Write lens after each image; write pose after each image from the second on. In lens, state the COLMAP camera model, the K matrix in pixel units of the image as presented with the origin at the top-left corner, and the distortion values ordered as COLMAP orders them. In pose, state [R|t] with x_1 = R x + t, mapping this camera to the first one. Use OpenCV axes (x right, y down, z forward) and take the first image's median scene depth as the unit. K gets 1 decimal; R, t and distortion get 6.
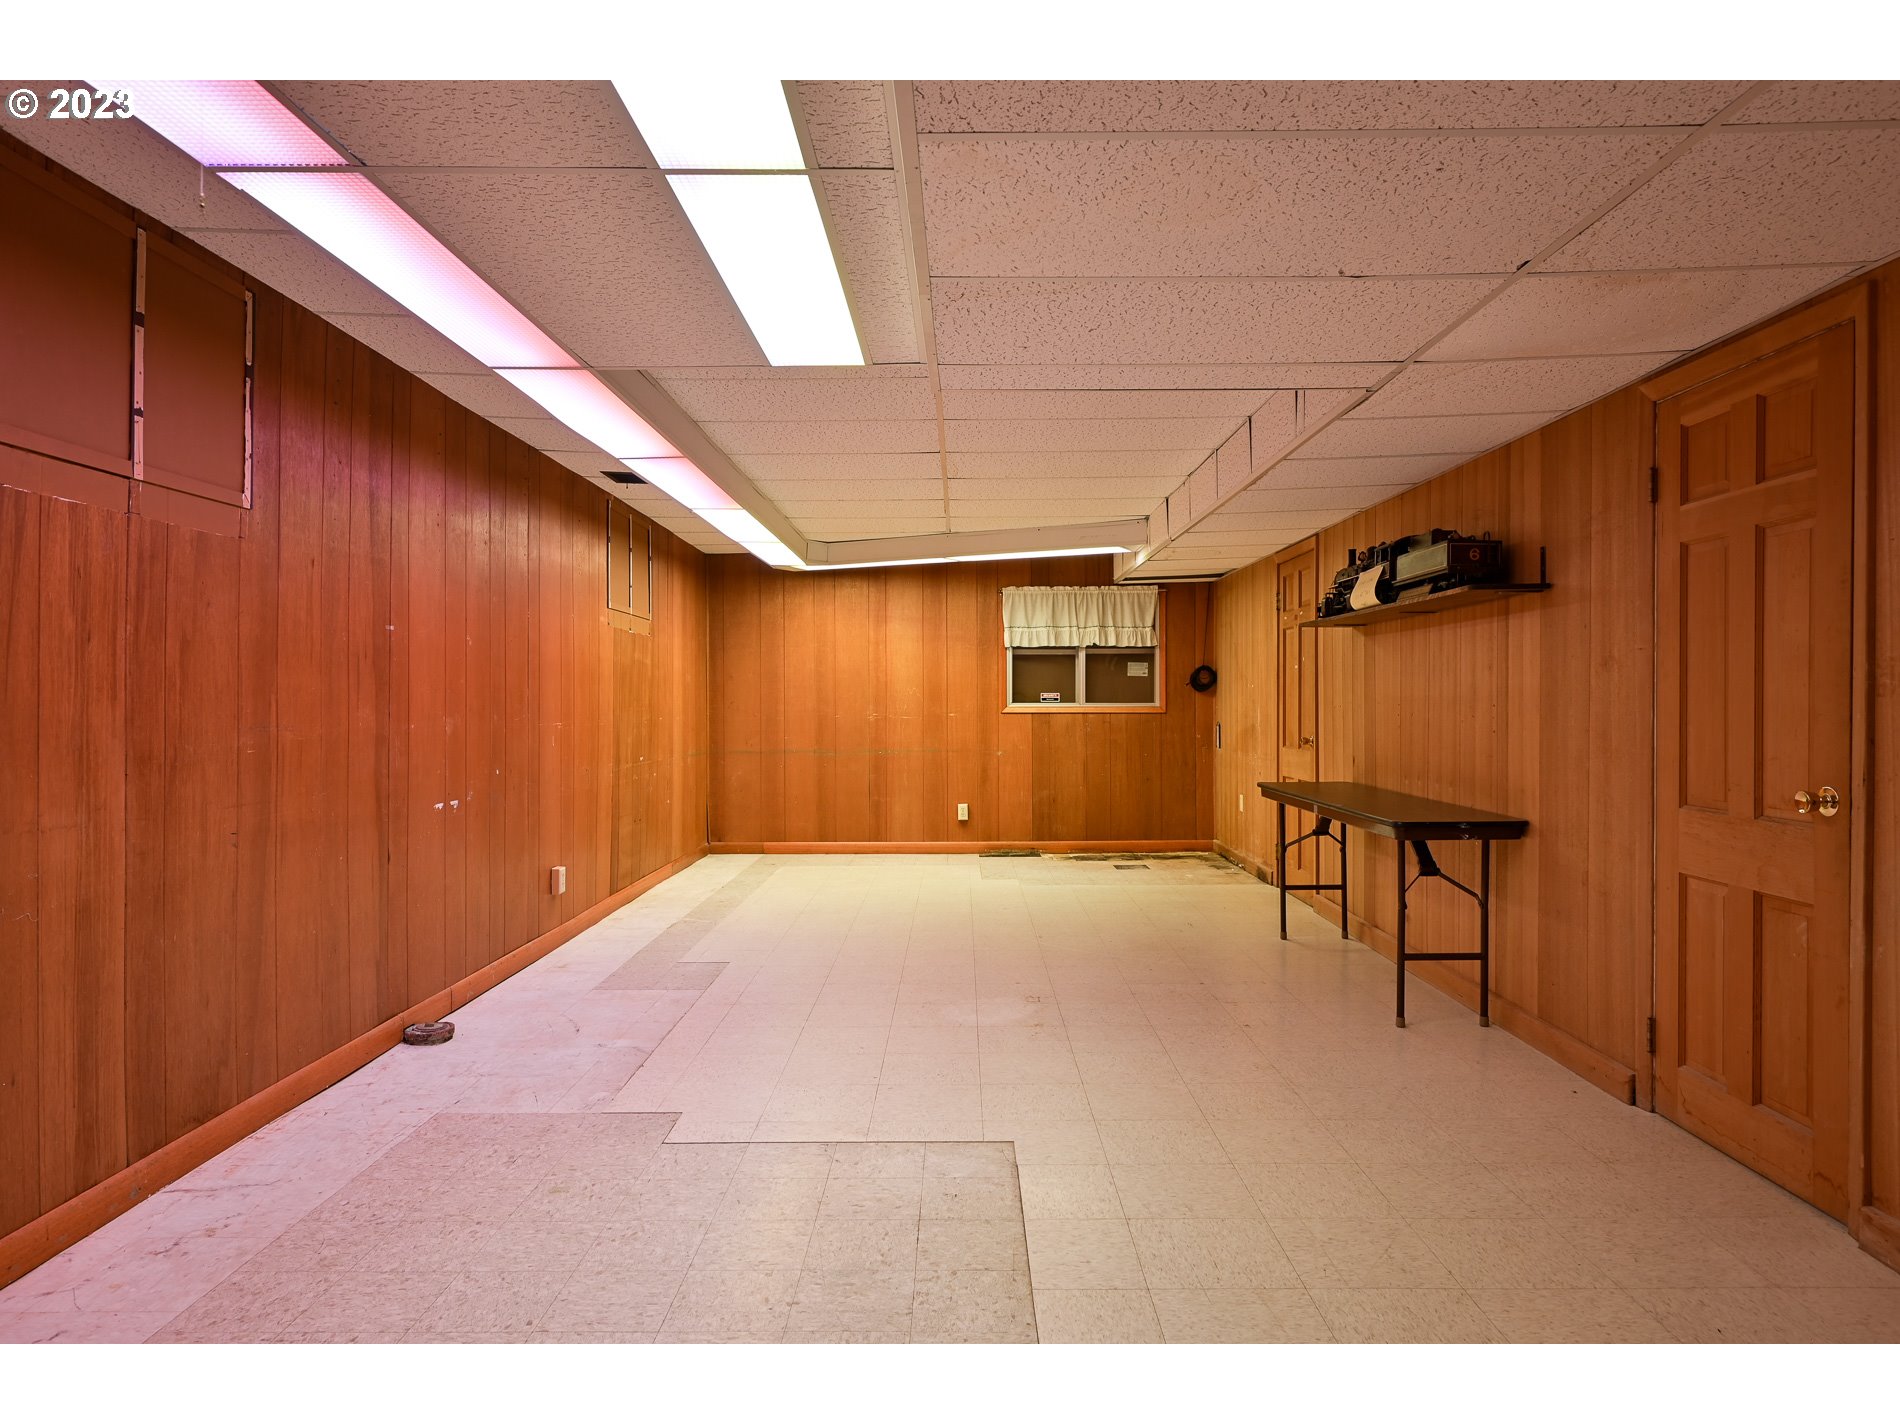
lens RADIAL K [[1035.7, 0, 950.9], [0, 1035.7, 704.5], [0, 0, 1]] dist [0.000496, -0.000428]
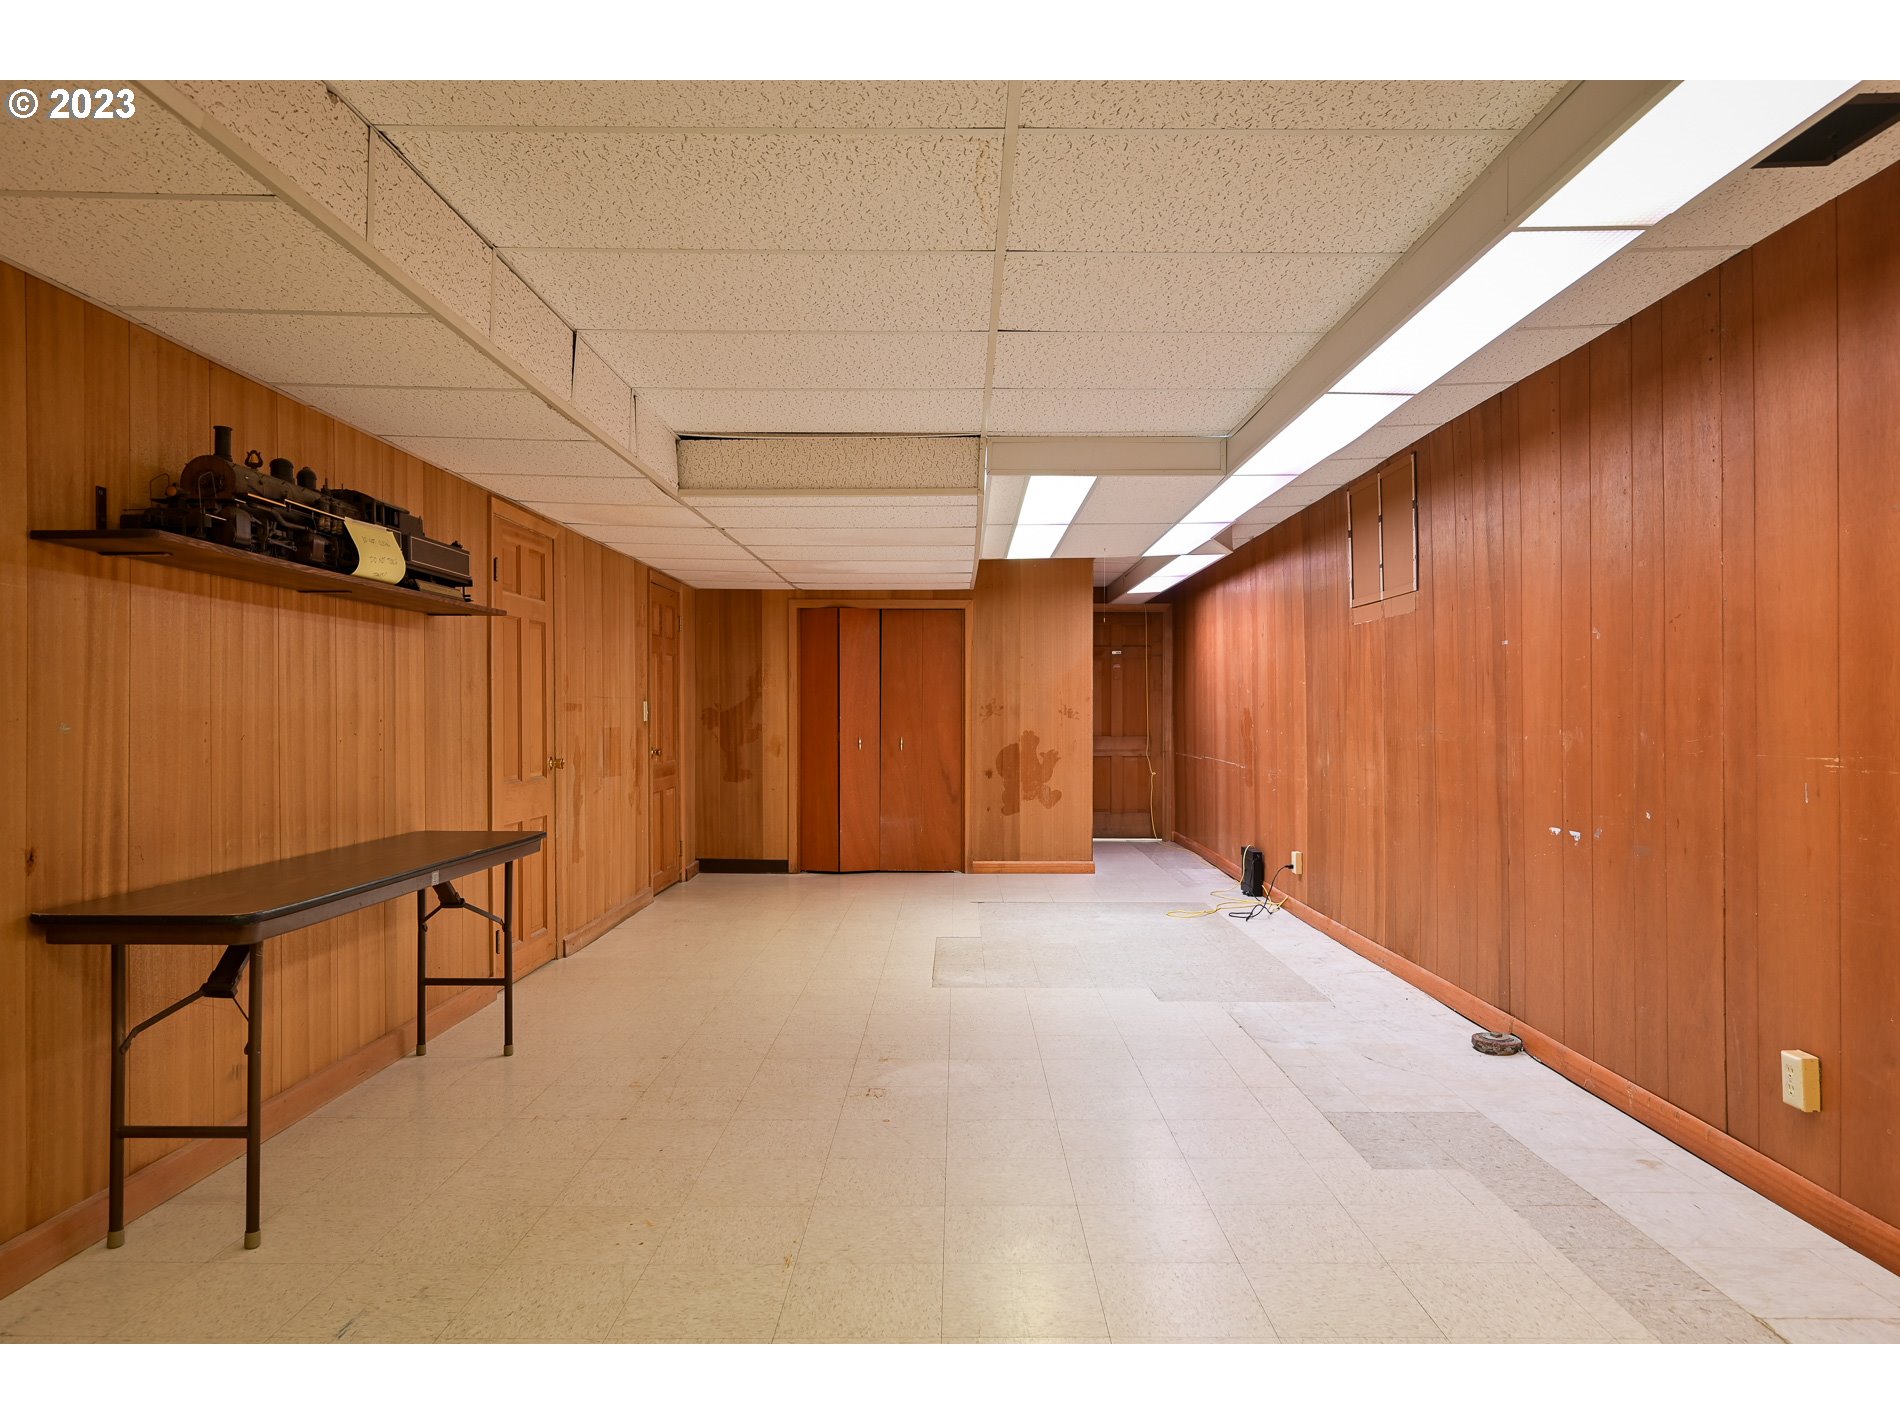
lens RADIAL K [[1035.7, 0, 951.8], [0, 1035.7, 708.3], [0, 0, 1]] dist [0.000496, -0.000428]
pose [[-0.999973, 0.003472, -0.006399, 0.027814], [0.003498, 0.999986, -0.004002, -0.004761], [0.006385, -0.004024, -0.999972, 2.025530]]
